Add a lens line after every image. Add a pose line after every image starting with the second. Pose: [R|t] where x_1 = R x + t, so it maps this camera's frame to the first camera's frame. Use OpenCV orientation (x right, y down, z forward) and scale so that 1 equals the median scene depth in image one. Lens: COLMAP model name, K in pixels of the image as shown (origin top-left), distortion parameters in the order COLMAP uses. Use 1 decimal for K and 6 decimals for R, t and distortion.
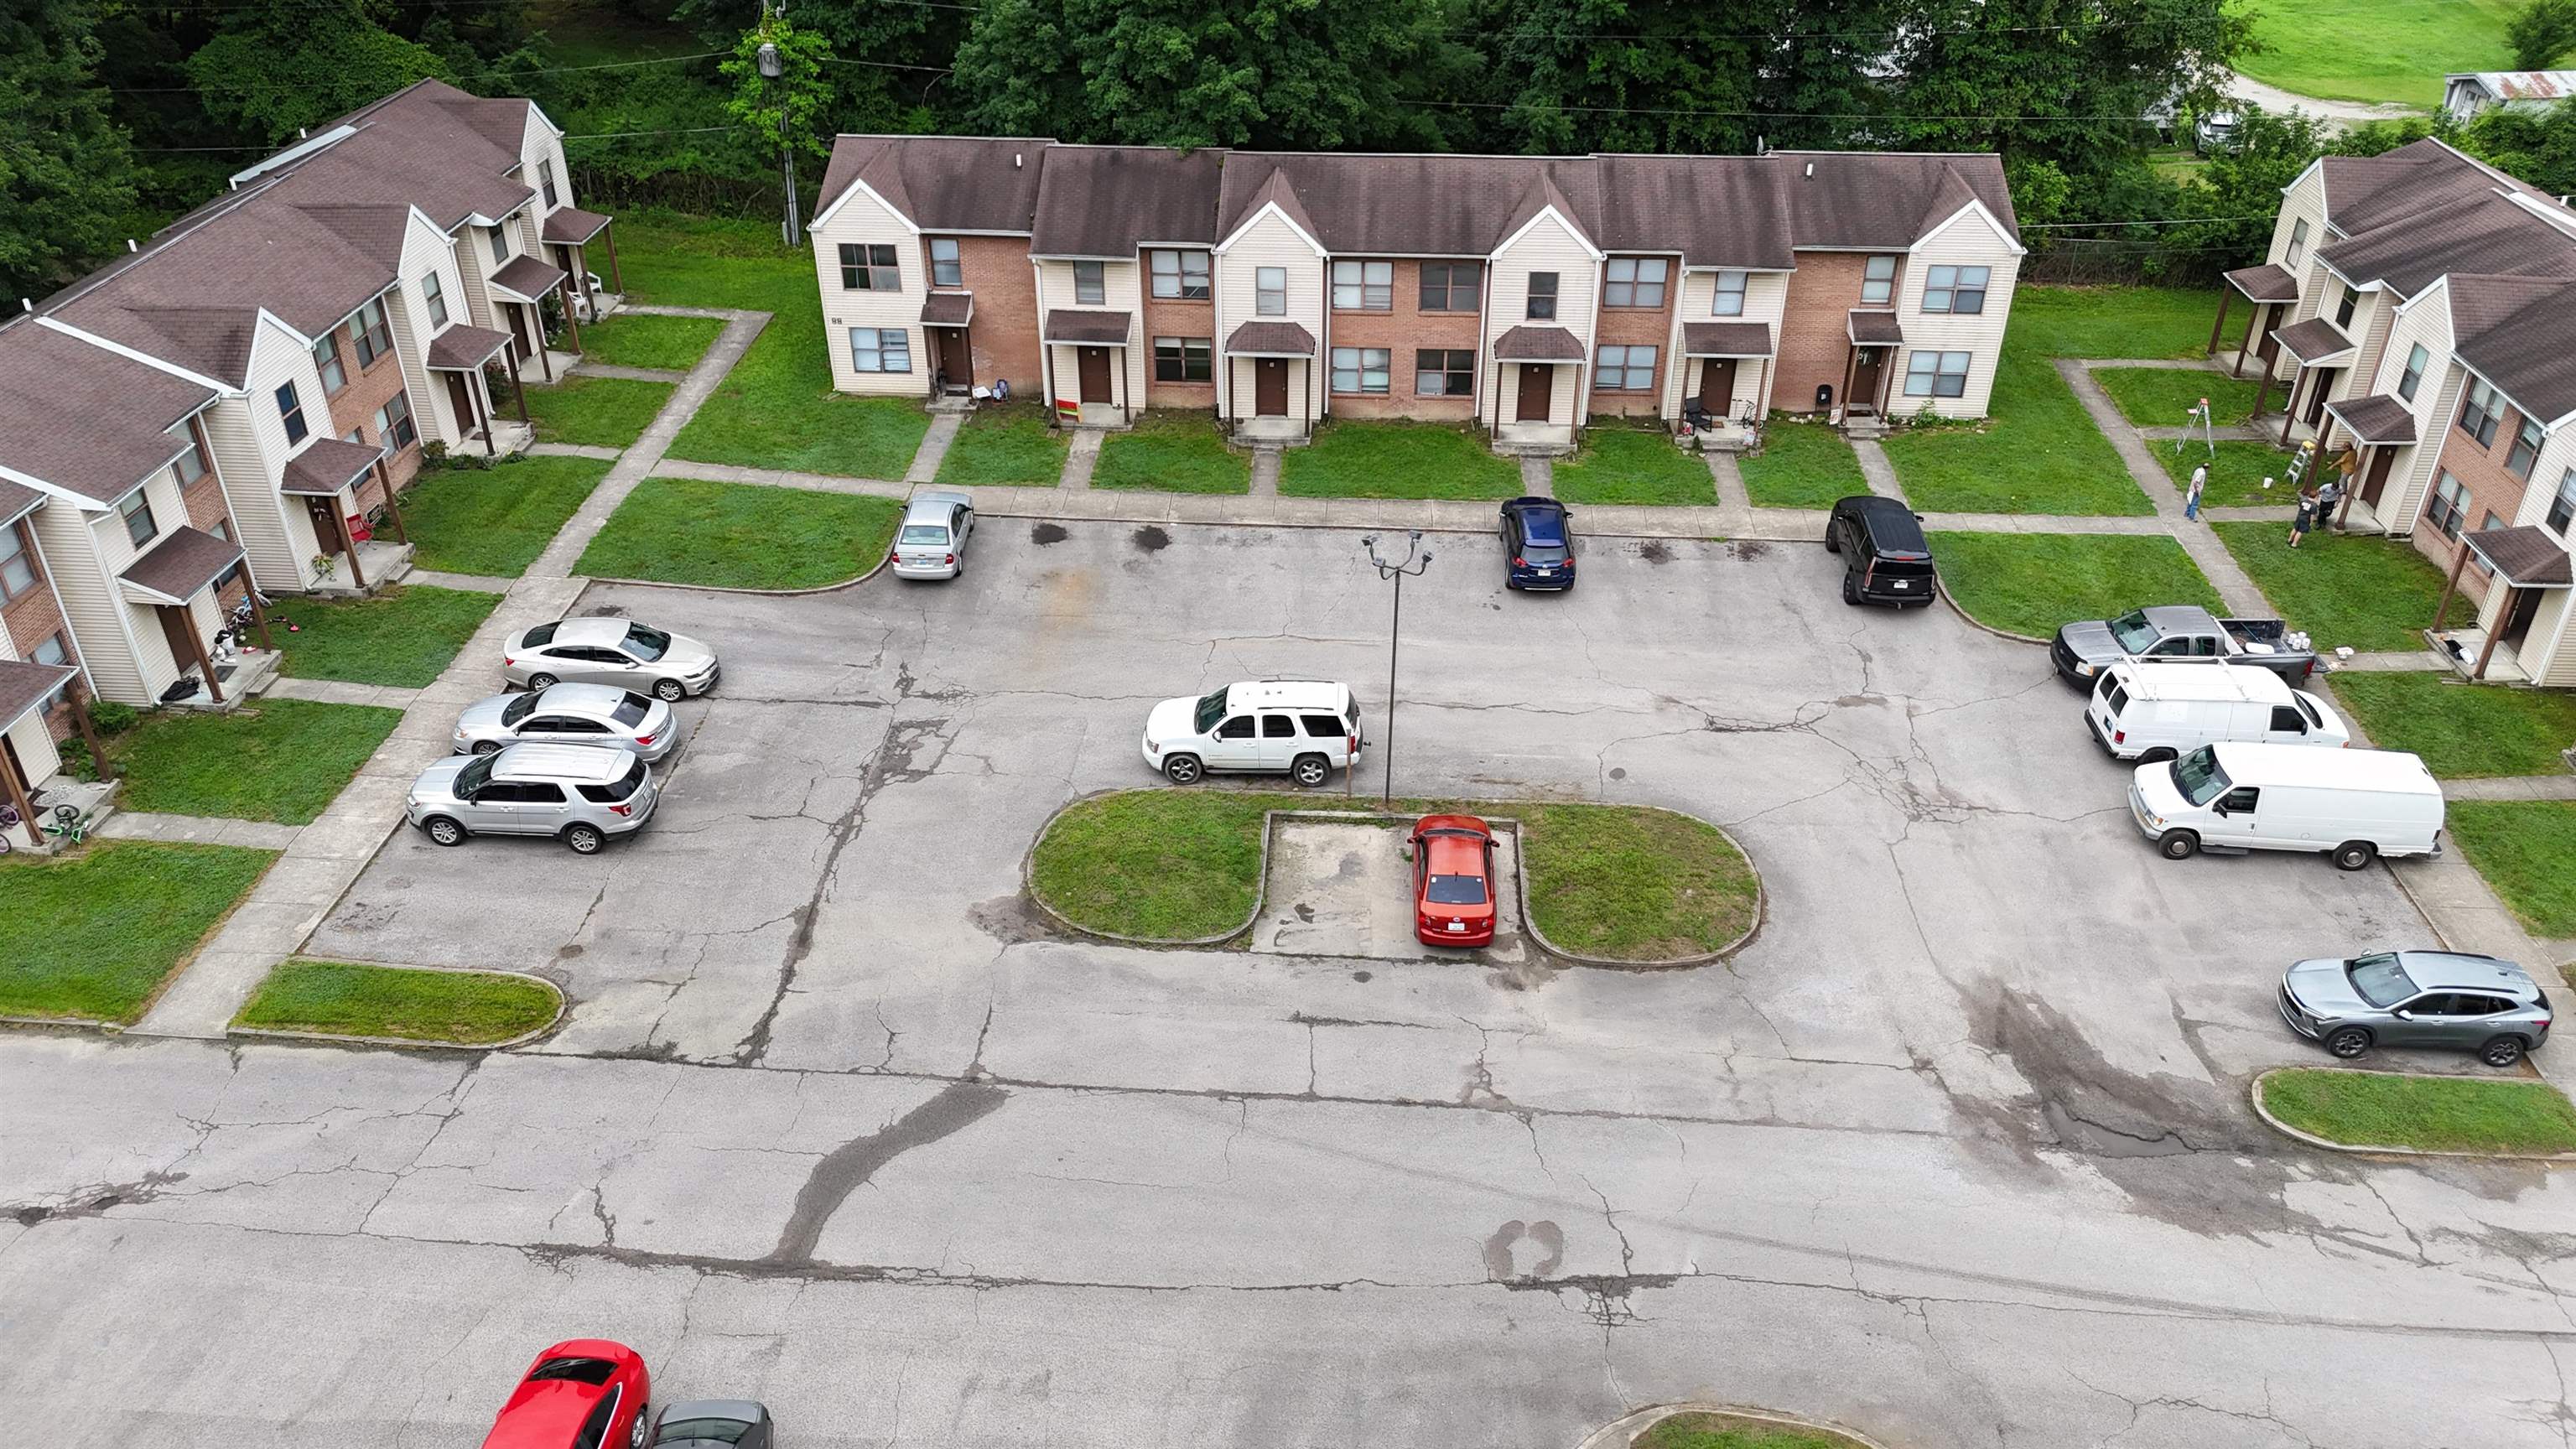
lens RADIAL K [[1883.5, 0, 1295.7], [0, 1883.5, 720.7], [0, 0, 1]] dist [0.084140, -0.078009]
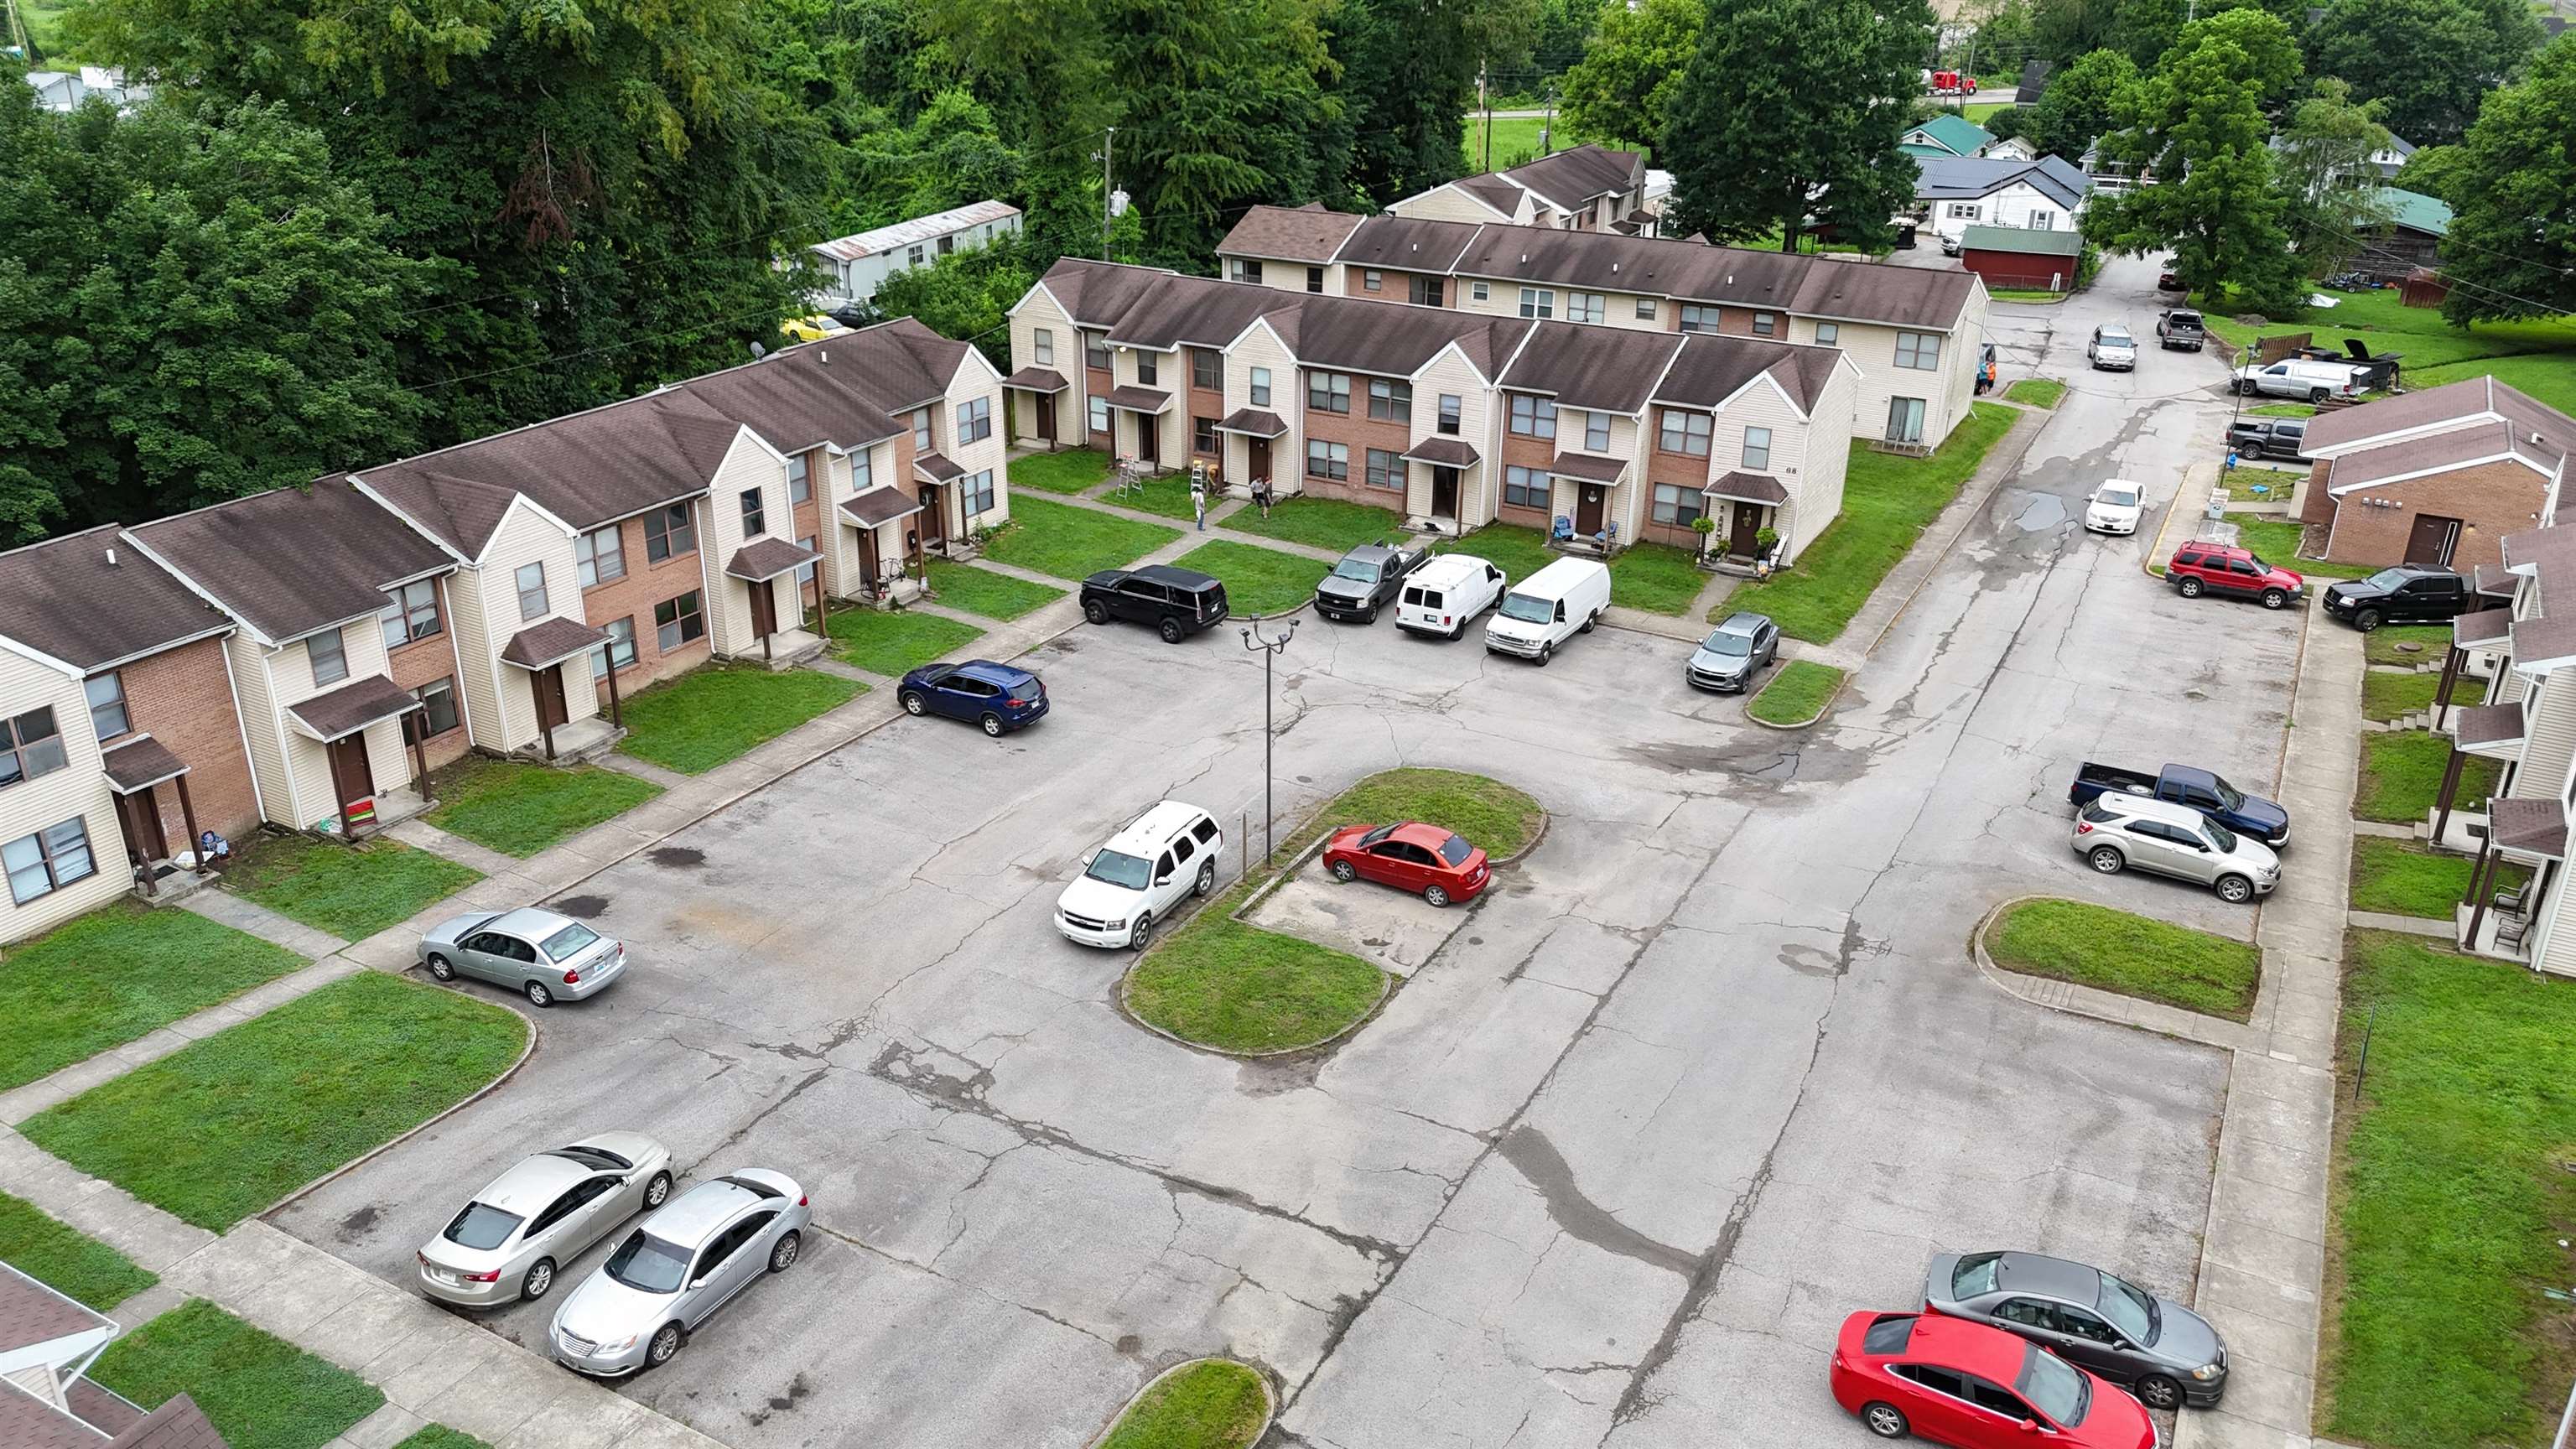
lens RADIAL K [[1893.2, 0, 1296.2], [0, 1893.2, 716.3], [0, 0, 1]] dist [0.085412, -0.084063]
pose [[0.431480, -0.355820, 0.828986, -0.703333], [0.466763, 0.874419, 0.132376, -0.146038], [-0.771983, 0.329822, 0.543378, 0.296790]]
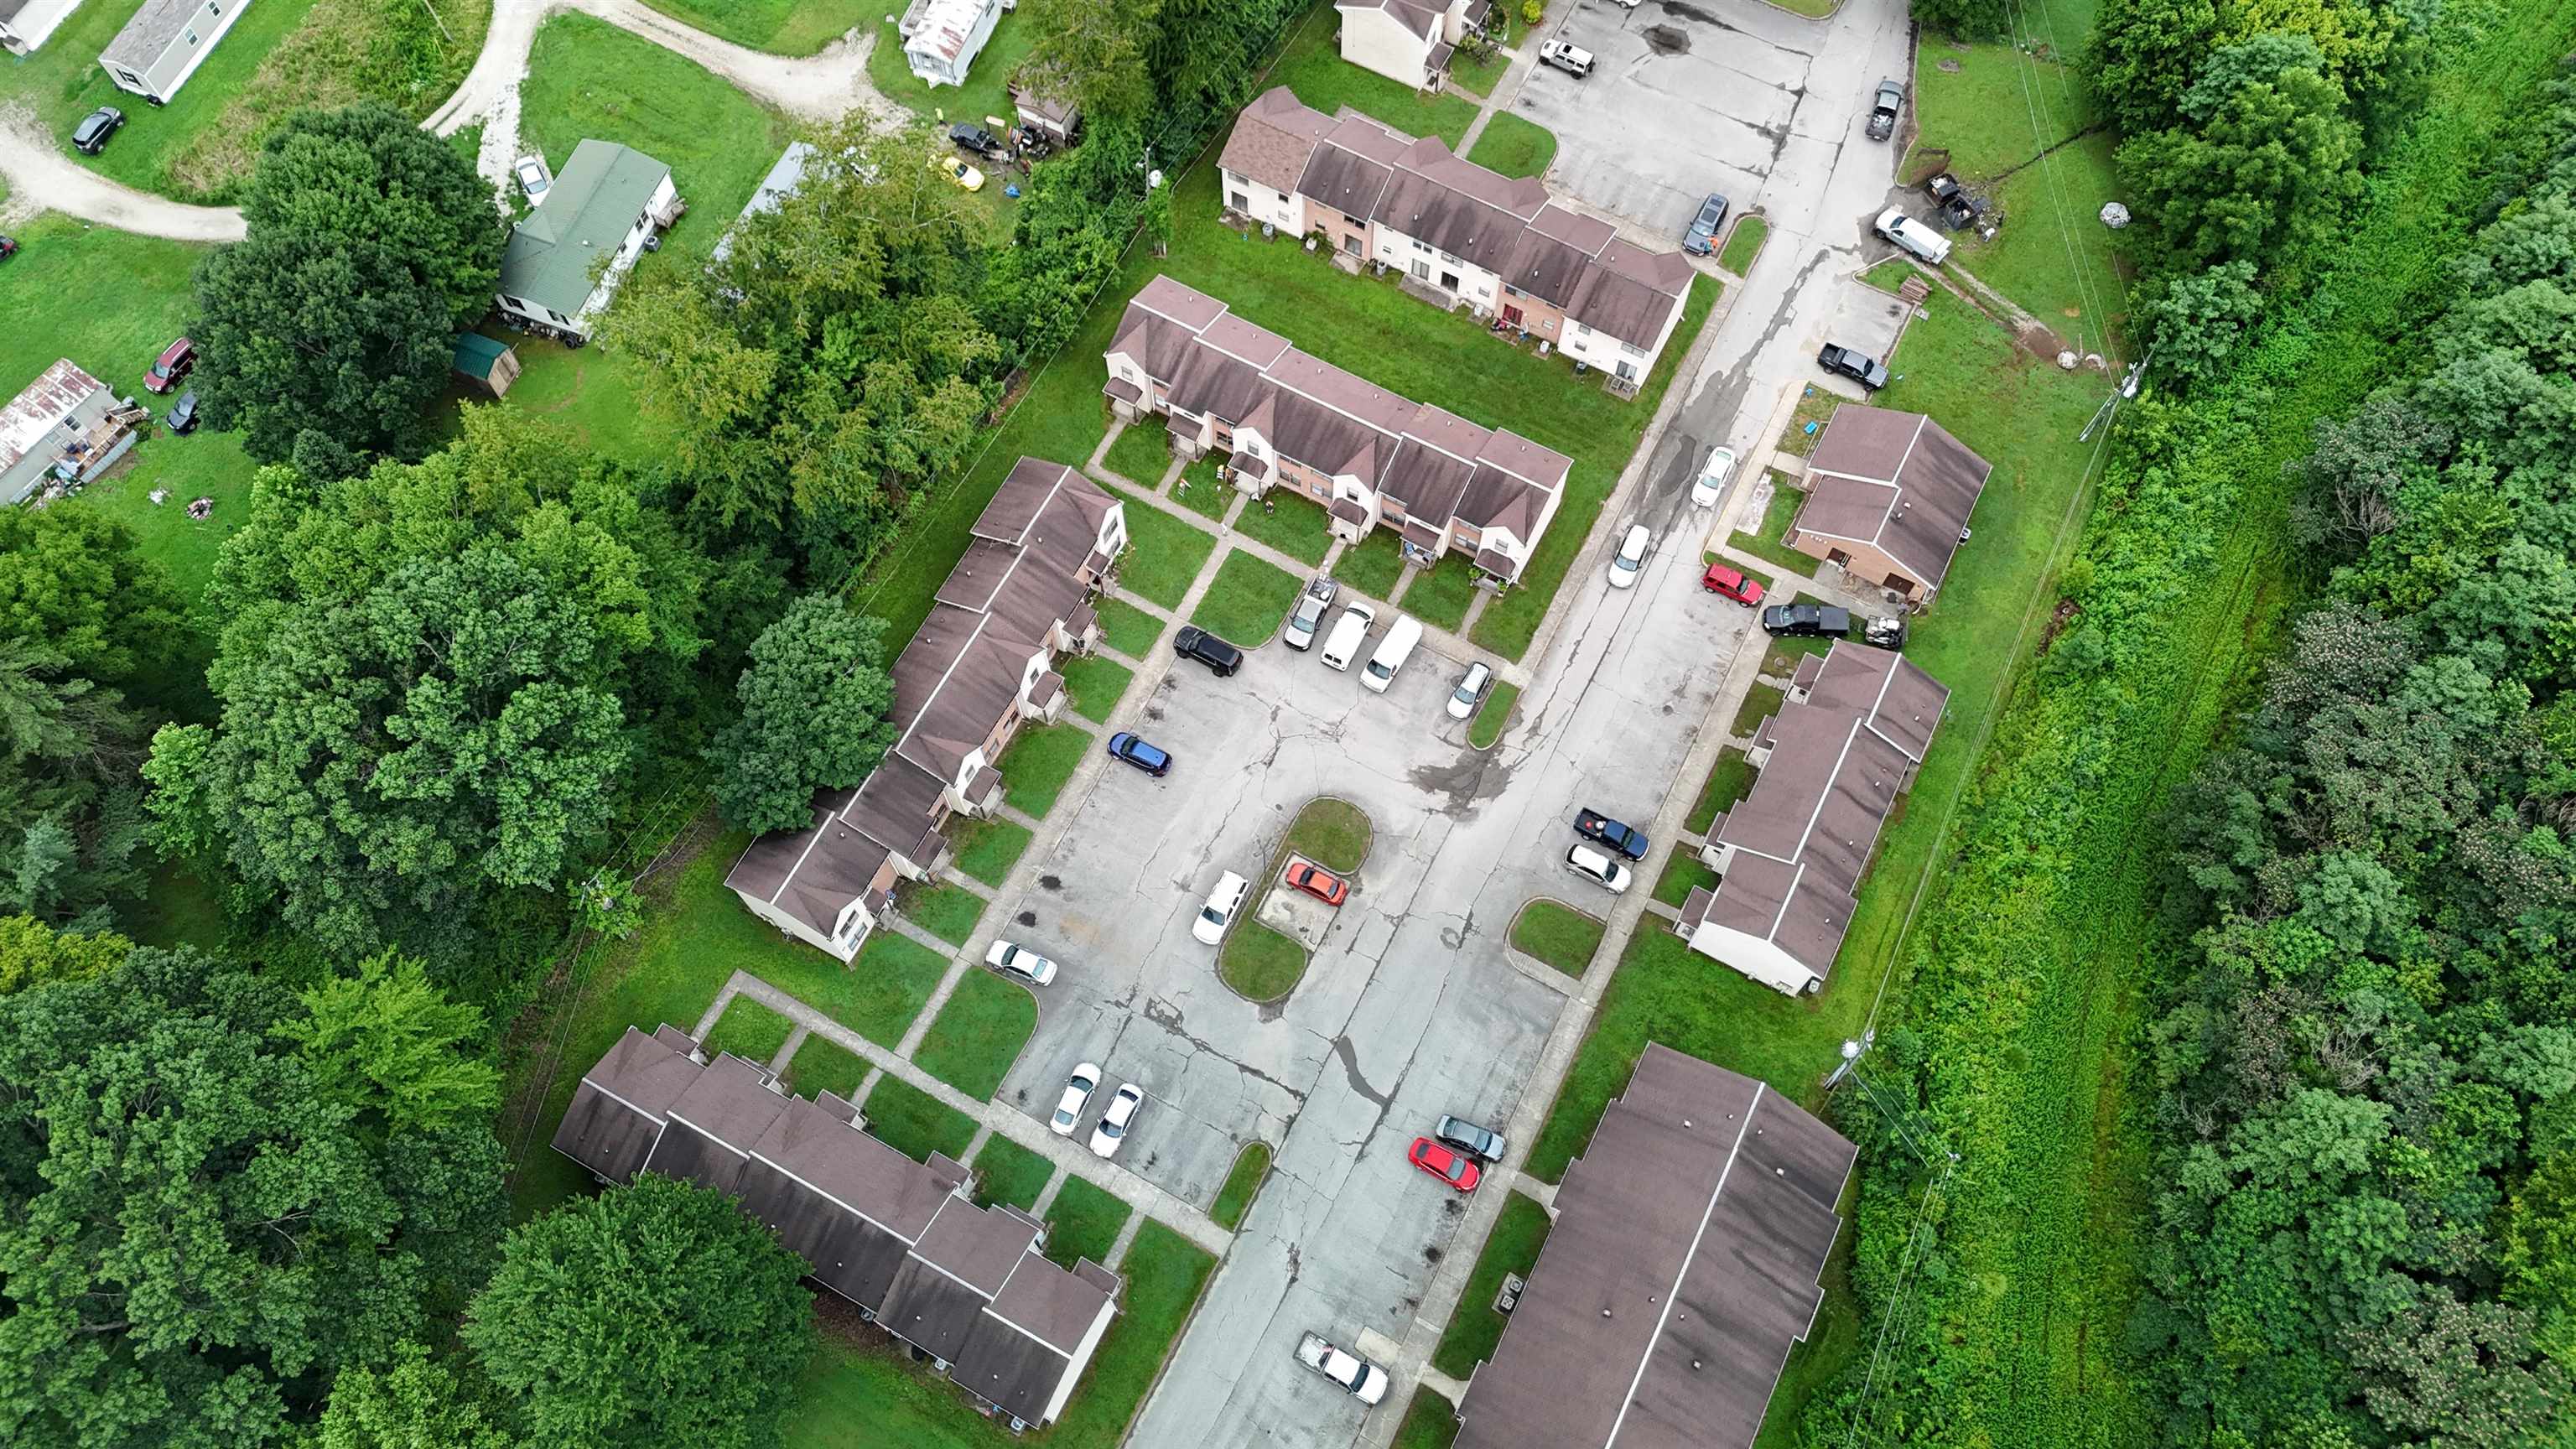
lens RADIAL K [[1883.5, 0, 1295.7], [0, 1883.5, 720.7], [0, 0, 1]] dist [0.084140, -0.078009]
pose [[0.423093, -0.831125, 0.360865, -0.677655], [0.479681, 0.543335, 0.688980, -1.815817], [-0.768699, -0.118403, 0.628556, -0.763187]]
